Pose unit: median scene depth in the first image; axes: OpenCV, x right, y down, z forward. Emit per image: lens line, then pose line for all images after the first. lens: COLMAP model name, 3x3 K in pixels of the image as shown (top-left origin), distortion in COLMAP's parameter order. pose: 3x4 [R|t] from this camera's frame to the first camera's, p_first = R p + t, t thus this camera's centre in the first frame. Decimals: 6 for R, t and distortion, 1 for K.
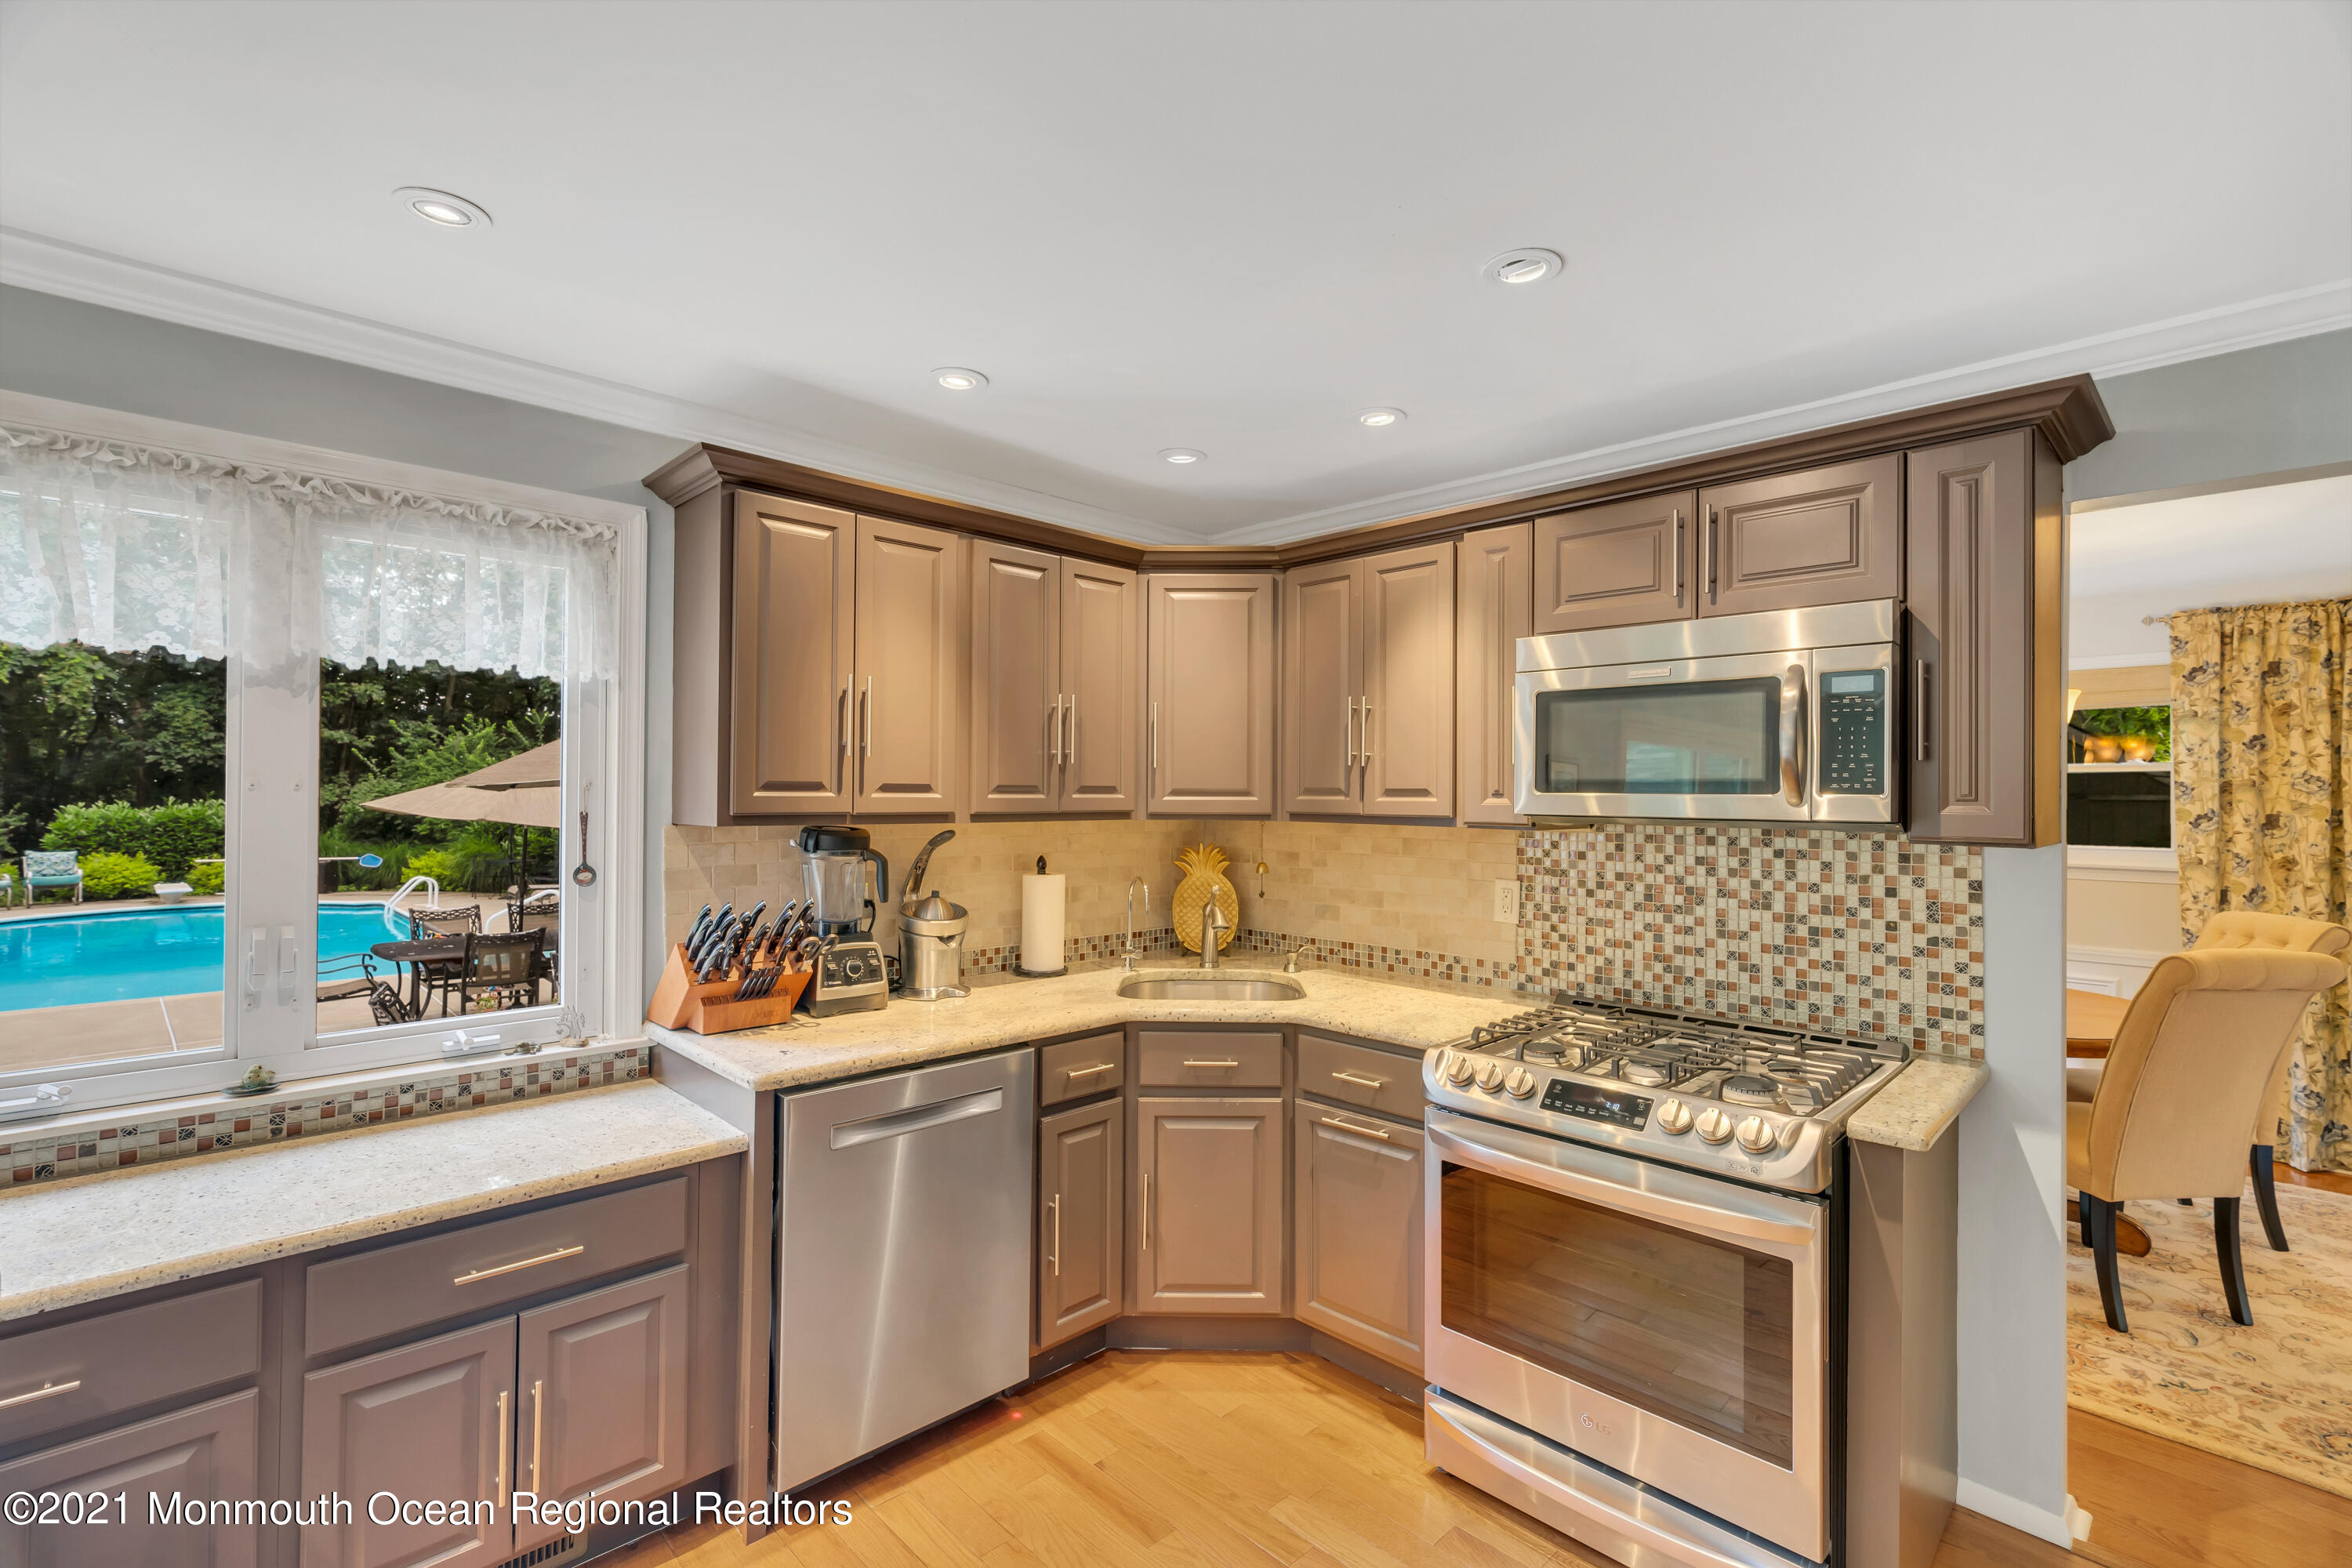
lens RADIAL K [[1049.8, 0, 1180.8], [0, 1049.8, 786.7], [0, 0, 1]] dist [-0.002009, 0.001433]
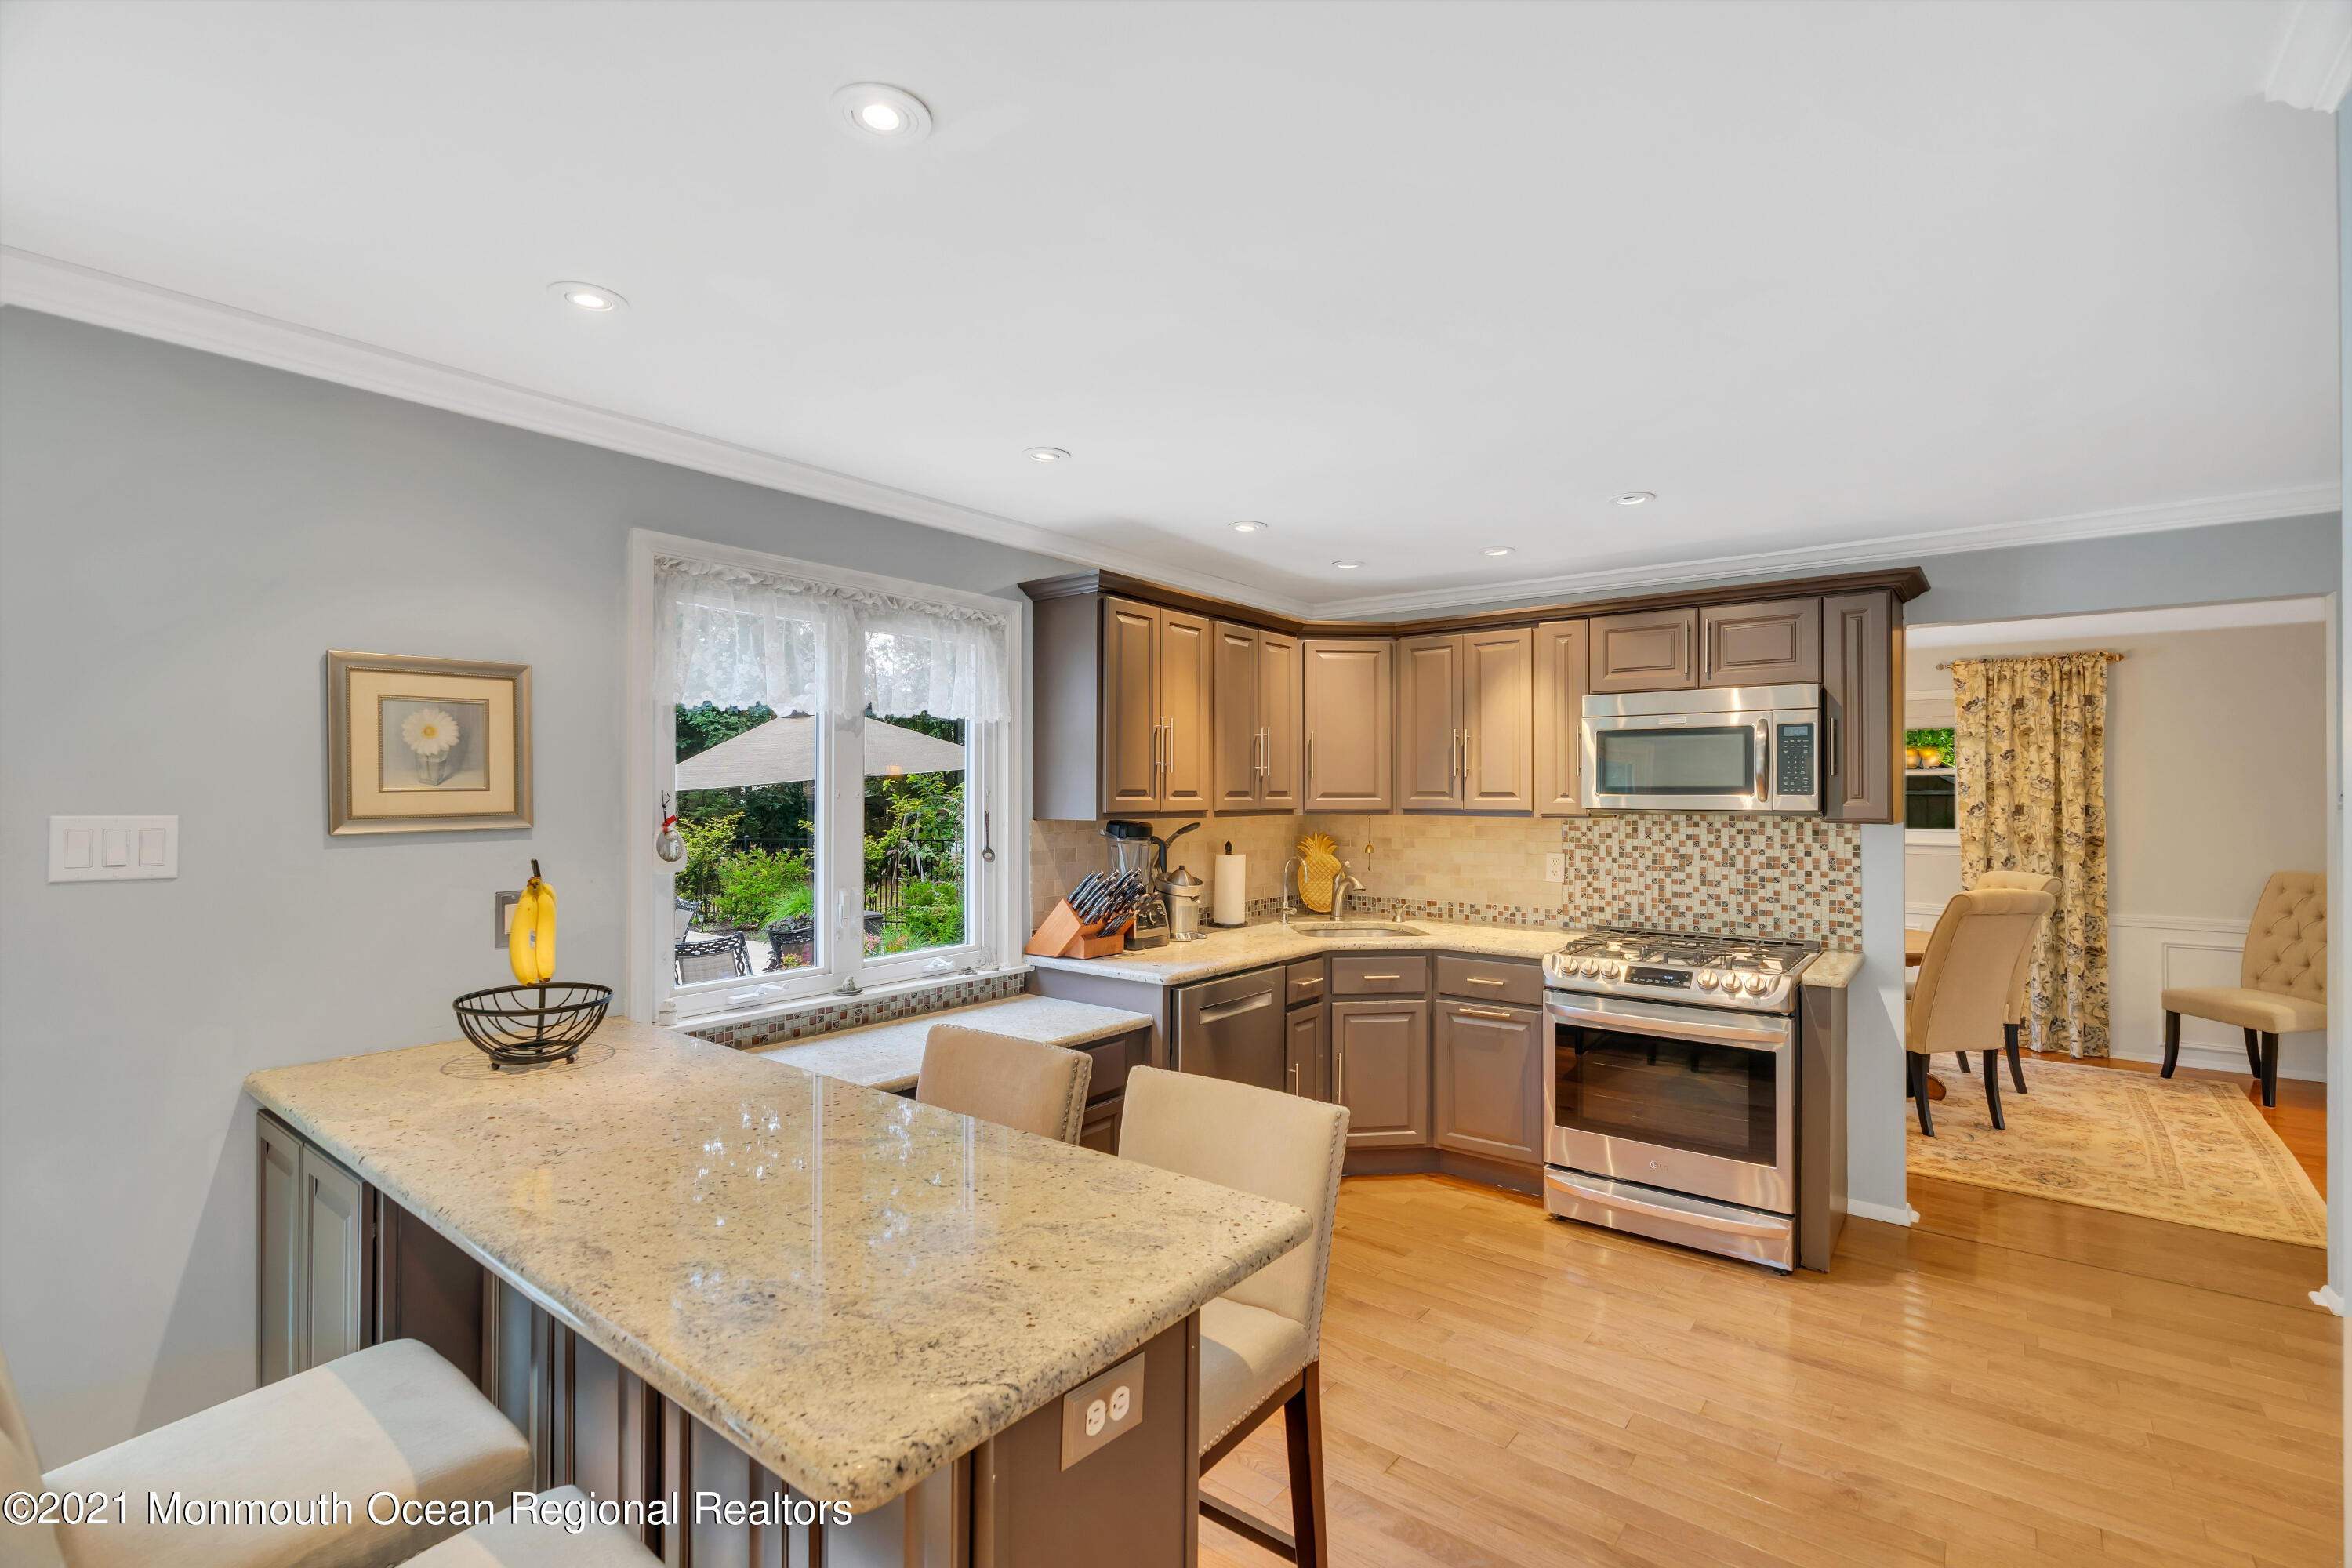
lens RADIAL K [[1056.4, 0, 1184.0], [0, 1056.4, 787.1], [0, 0, 1]] dist [-0.002740, 0.000373]
pose [[0.991643, -0.005399, 0.128895, -0.425456], [0.005224, 0.999985, 0.001694, -0.009798], [-0.128903, -0.001006, 0.991657, -0.434230]]
